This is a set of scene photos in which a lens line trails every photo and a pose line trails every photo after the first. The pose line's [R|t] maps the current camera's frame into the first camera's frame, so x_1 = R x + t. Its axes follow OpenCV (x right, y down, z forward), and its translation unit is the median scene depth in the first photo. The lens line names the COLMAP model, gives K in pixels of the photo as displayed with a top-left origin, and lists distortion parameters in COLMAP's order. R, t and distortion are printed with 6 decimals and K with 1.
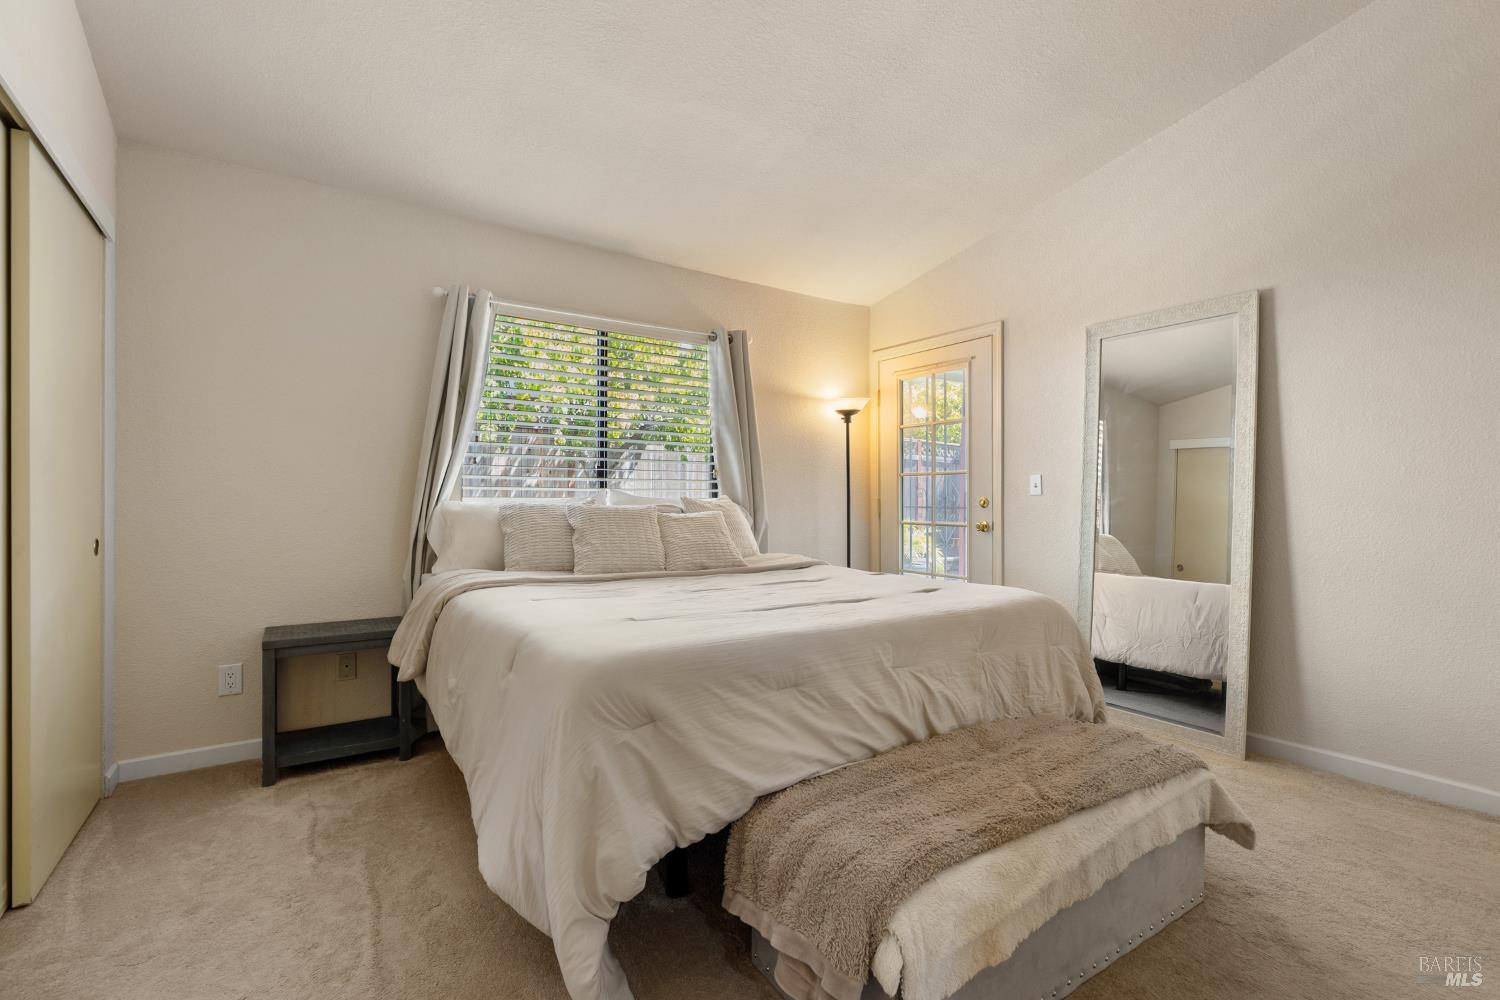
lens RADIAL K [[670.2, 0, 754.7], [0, 670.2, 515.8], [0, 0, 1]] dist [-0.000470, -0.000056]
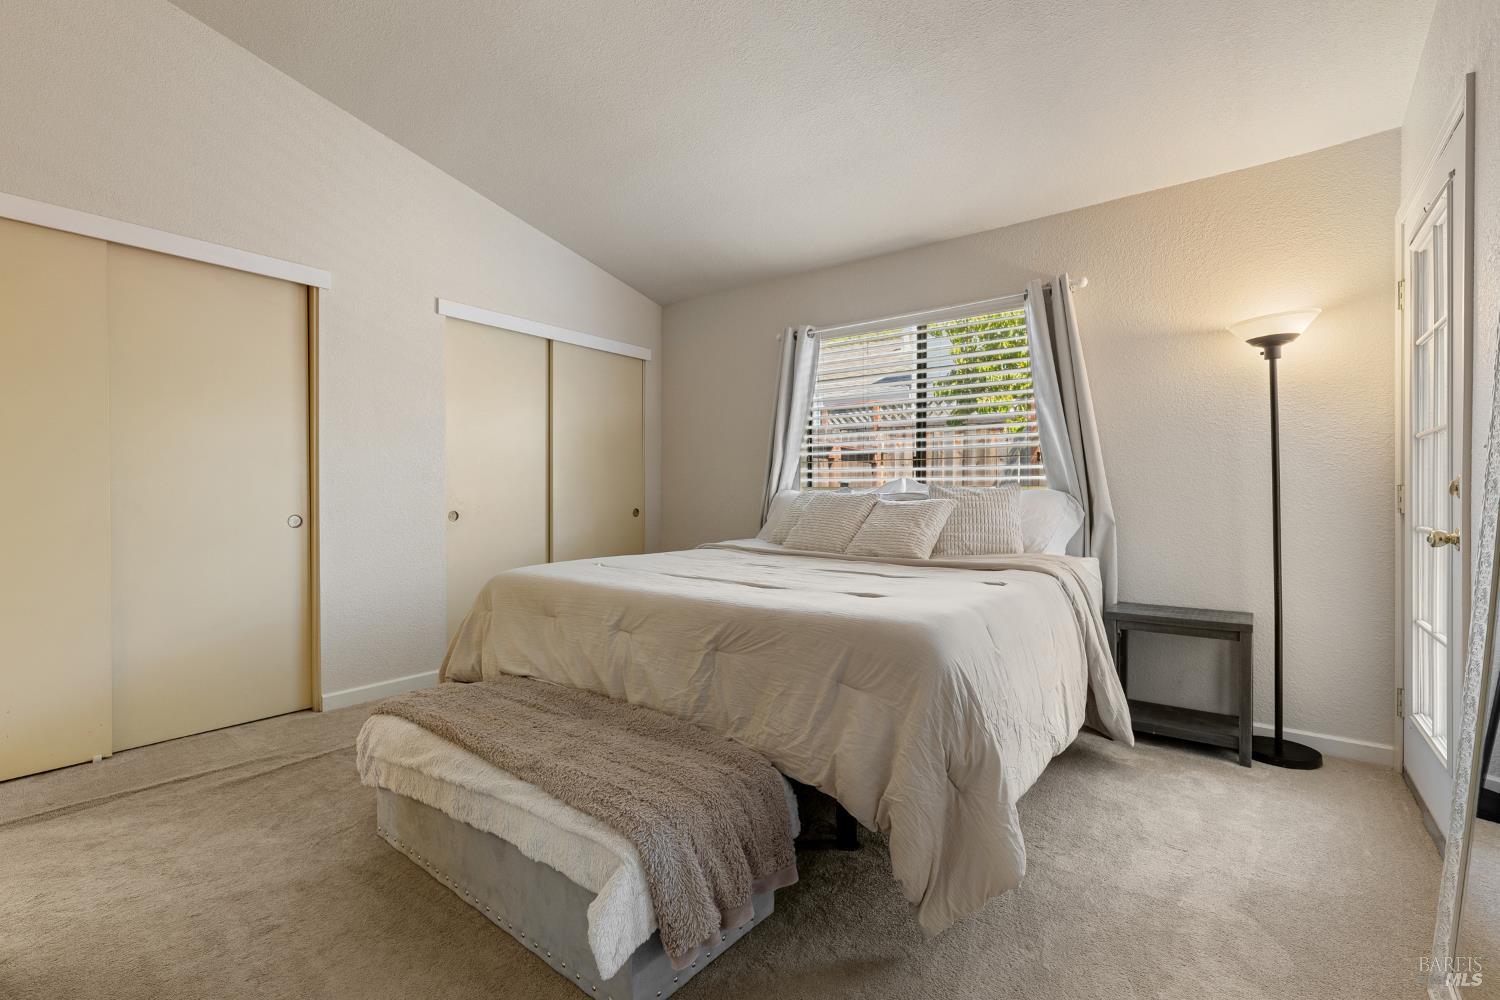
lens RADIAL K [[665.5, 0, 743.0], [0, 665.5, 488.0], [0, 0, 1]] dist [0.000389, -0.000013]
pose [[0.294687, -0.001107, -0.955593, 0.680835], [-0.012404, 0.999911, -0.004983, -0.013802], [0.955513, 0.013322, 0.294647, 0.423667]]
